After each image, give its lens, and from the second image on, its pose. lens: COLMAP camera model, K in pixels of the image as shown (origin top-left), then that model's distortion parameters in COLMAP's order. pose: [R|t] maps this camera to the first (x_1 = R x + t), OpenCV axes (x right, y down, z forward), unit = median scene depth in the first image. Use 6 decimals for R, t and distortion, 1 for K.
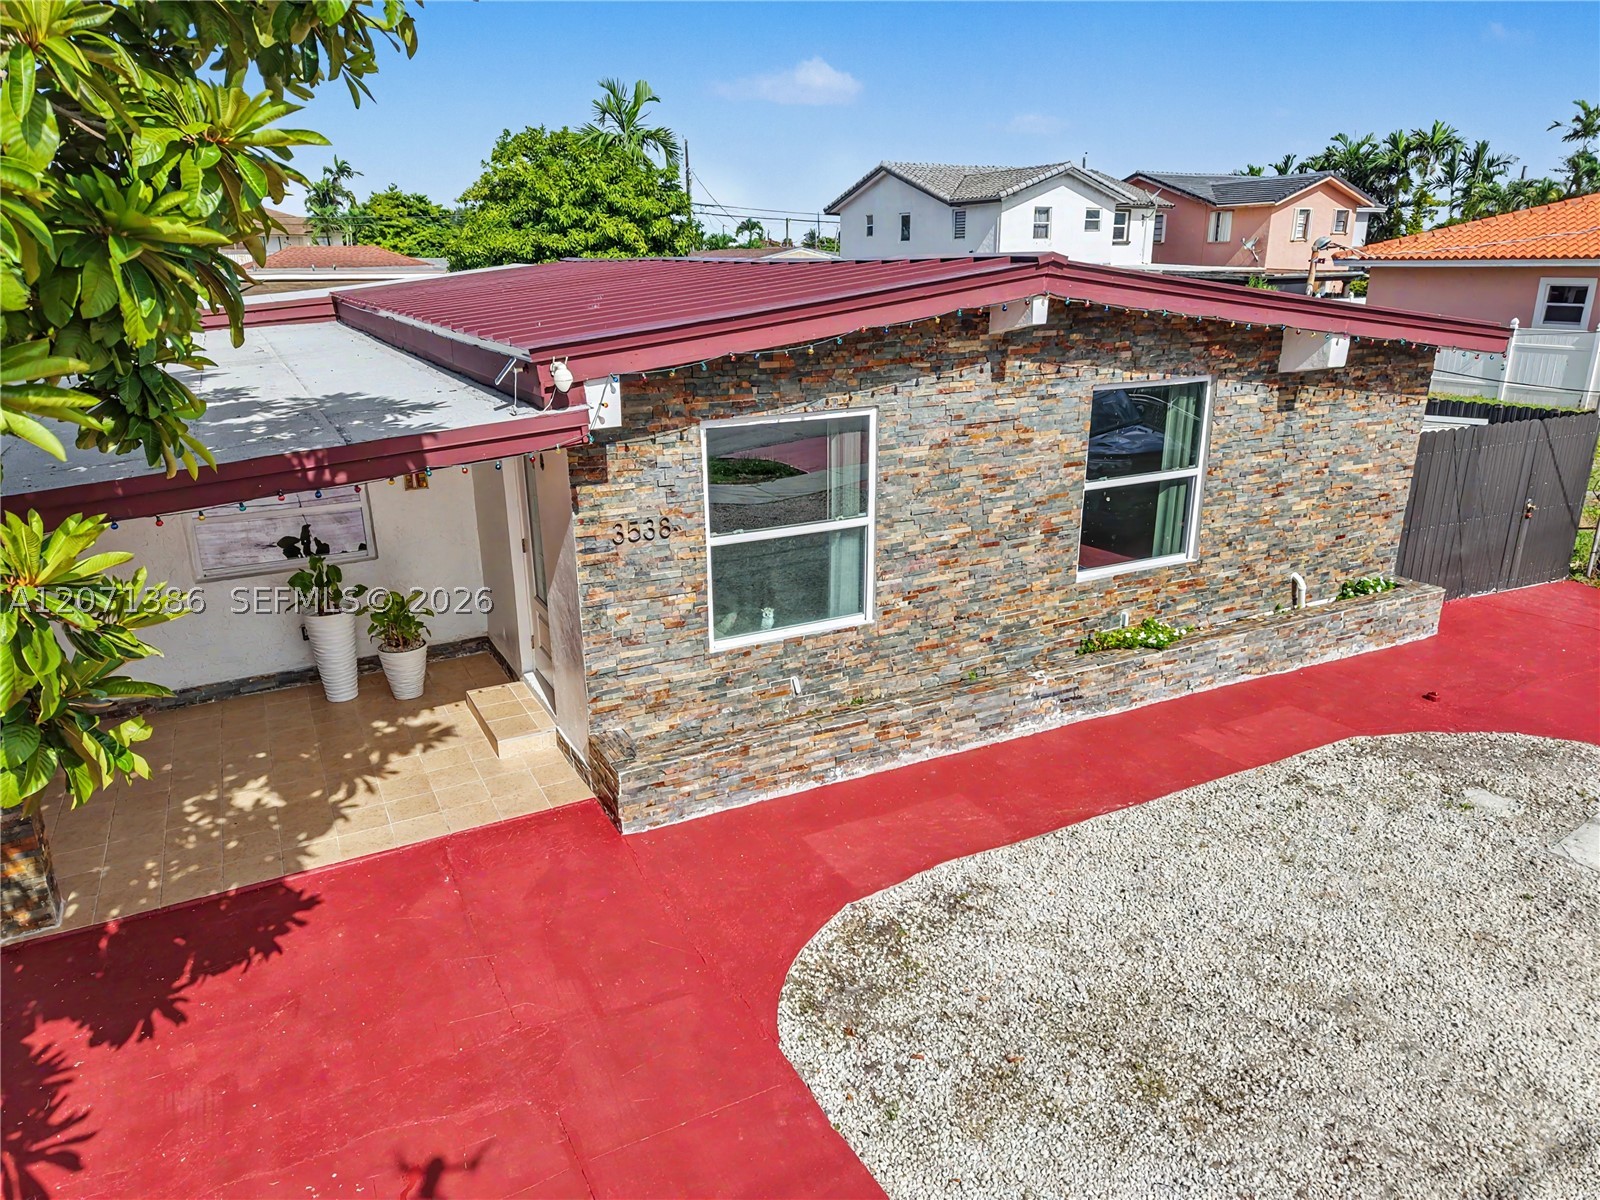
lens RADIAL K [[1063.5, 0, 798.9], [0, 1063.5, 607.6], [0, 0, 1]] dist [0.038165, -0.036325]
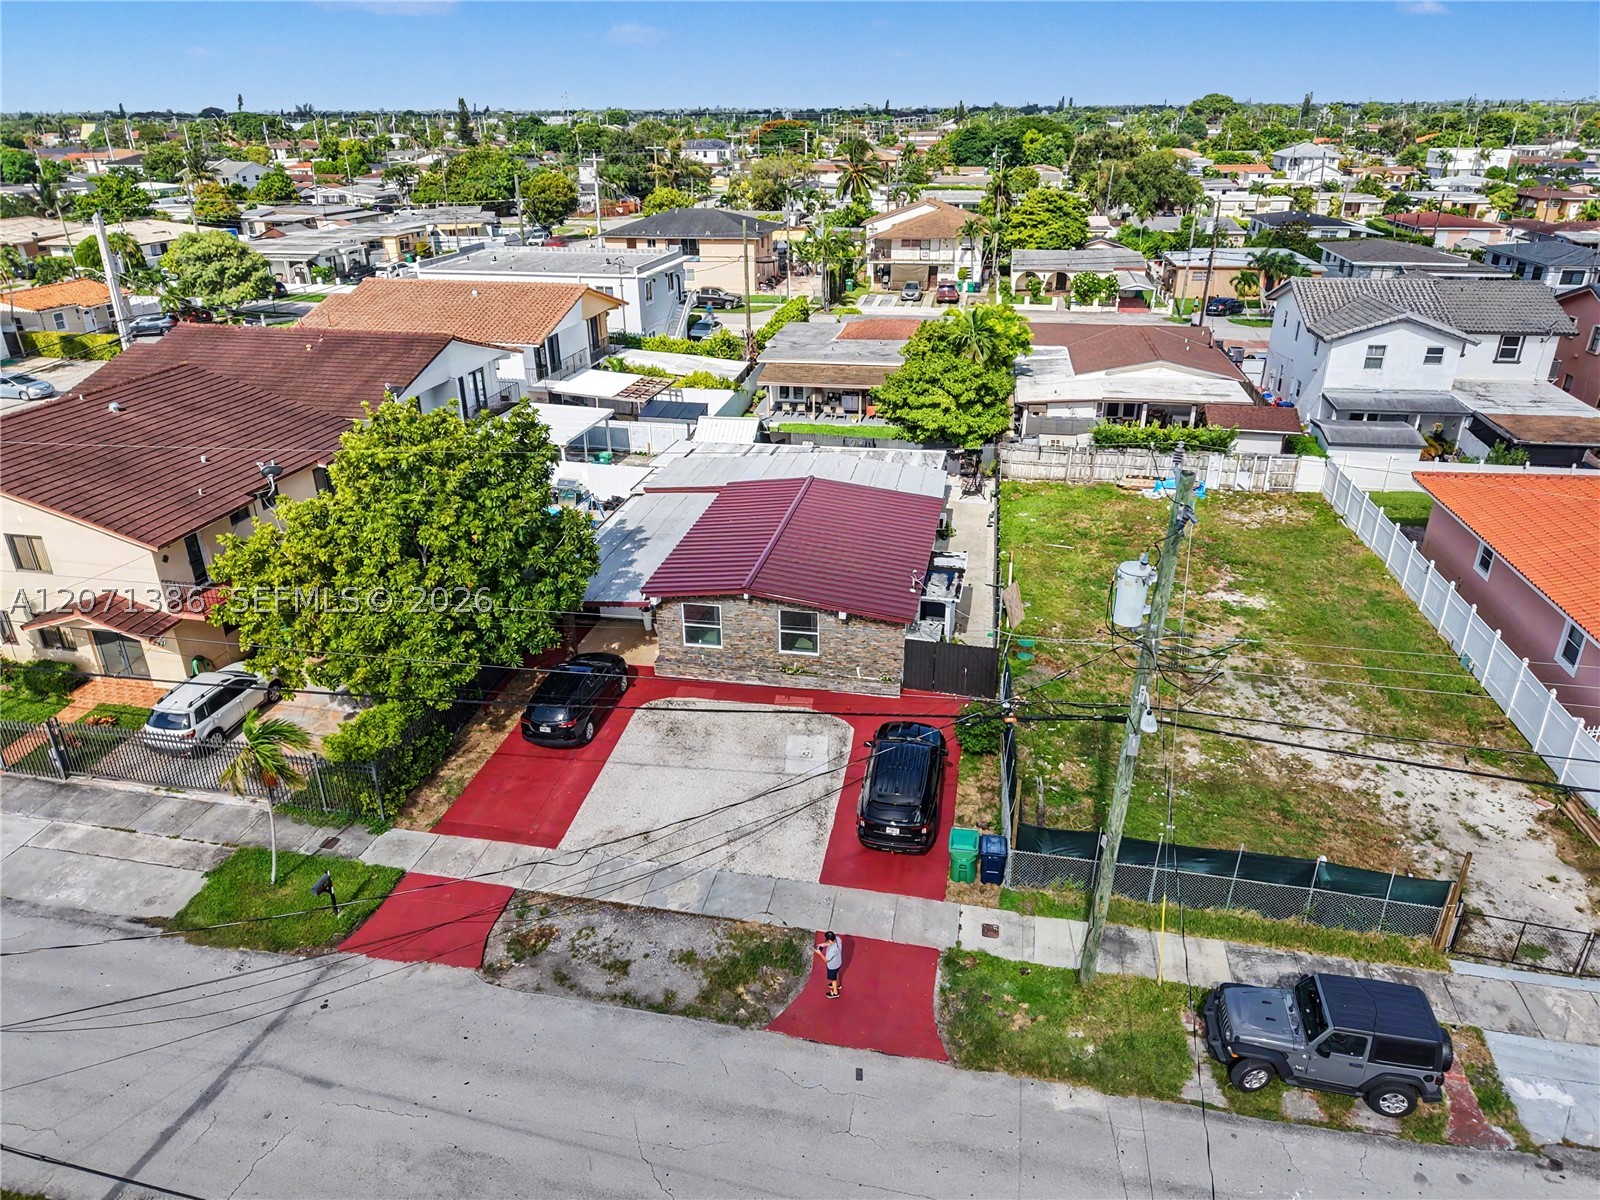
lens RADIAL K [[1063.5, 0, 798.1], [0, 1063.5, 606.9], [0, 0, 1]] dist [0.038165, -0.036325]
pose [[0.779663, 0.265630, -0.567068, 2.664624], [-0.192171, 0.963370, 0.187052, -0.999534], [0.595983, -0.036864, 0.802151, -2.255138]]
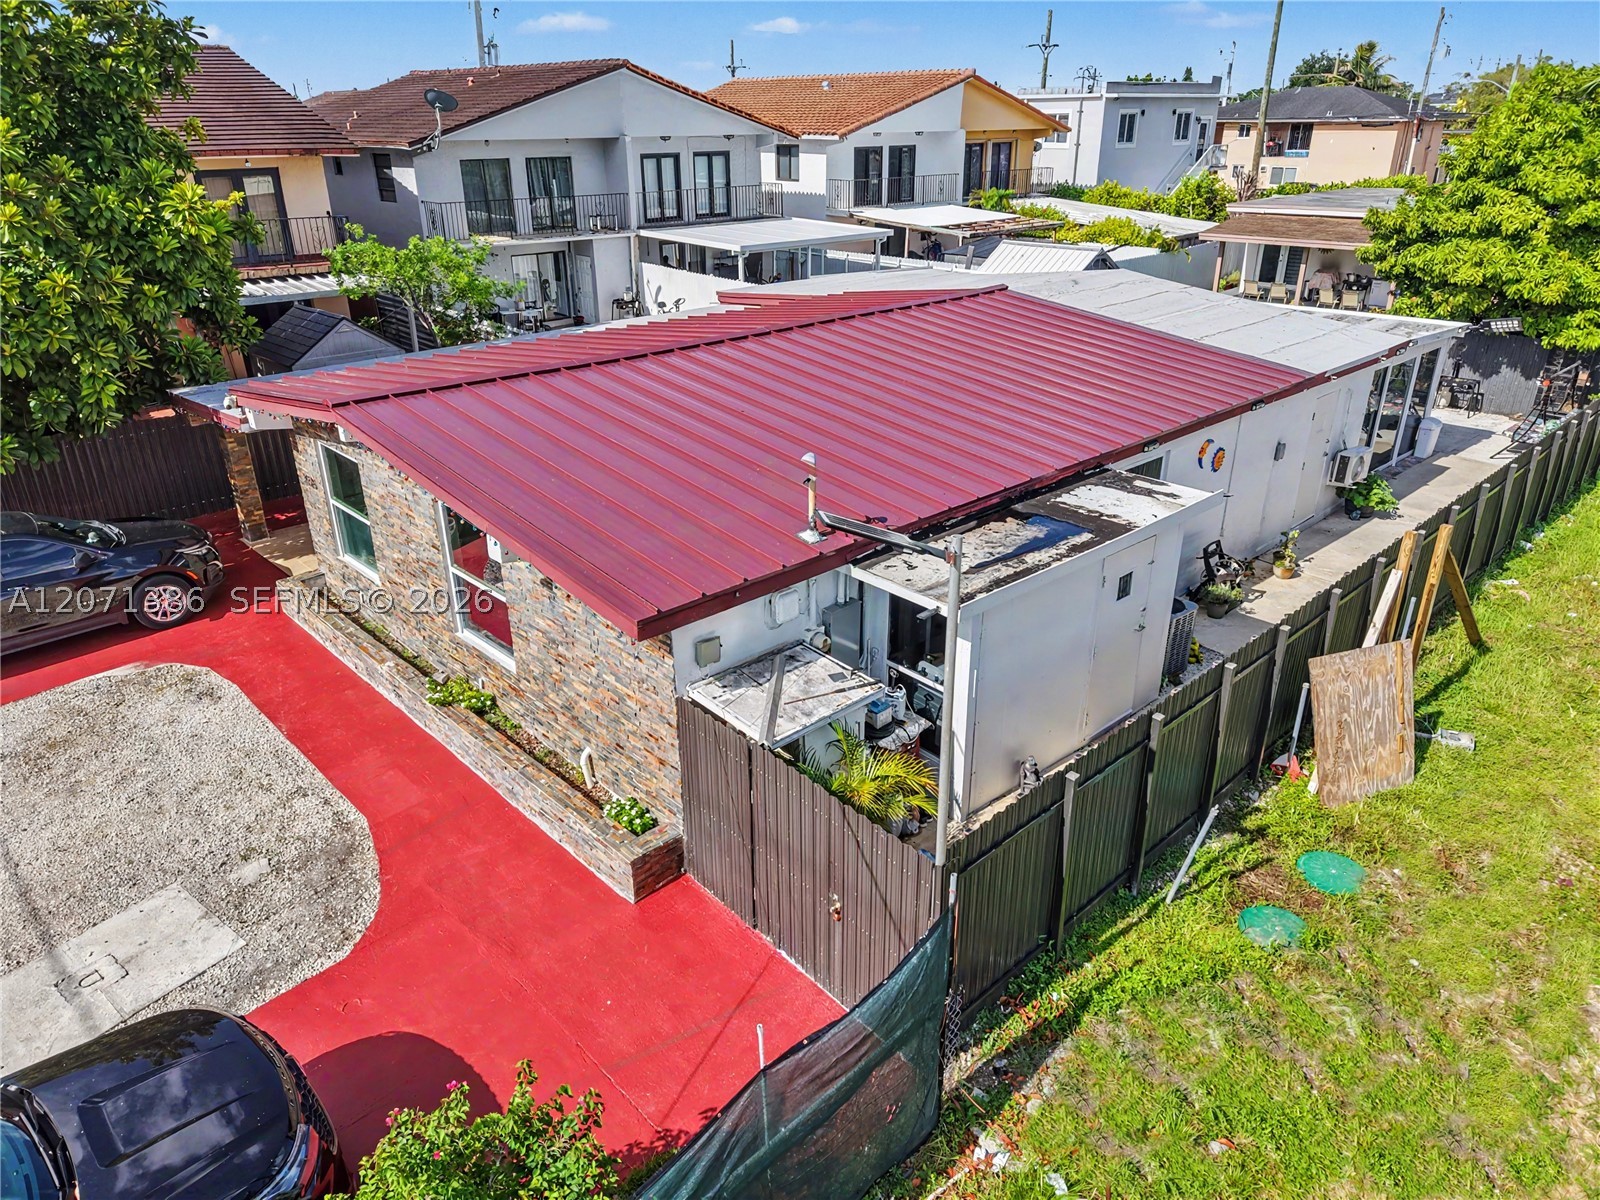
lens RADIAL K [[1063.5, 0, 796.0], [0, 1063.5, 609.8], [0, 0, 1]] dist [0.038165, -0.036325]
pose [[0.267634, 0.409161, -0.872330, 1.632683], [-0.294426, 0.896781, 0.330299, -0.660870], [0.917434, 0.168437, 0.360477, 0.953669]]
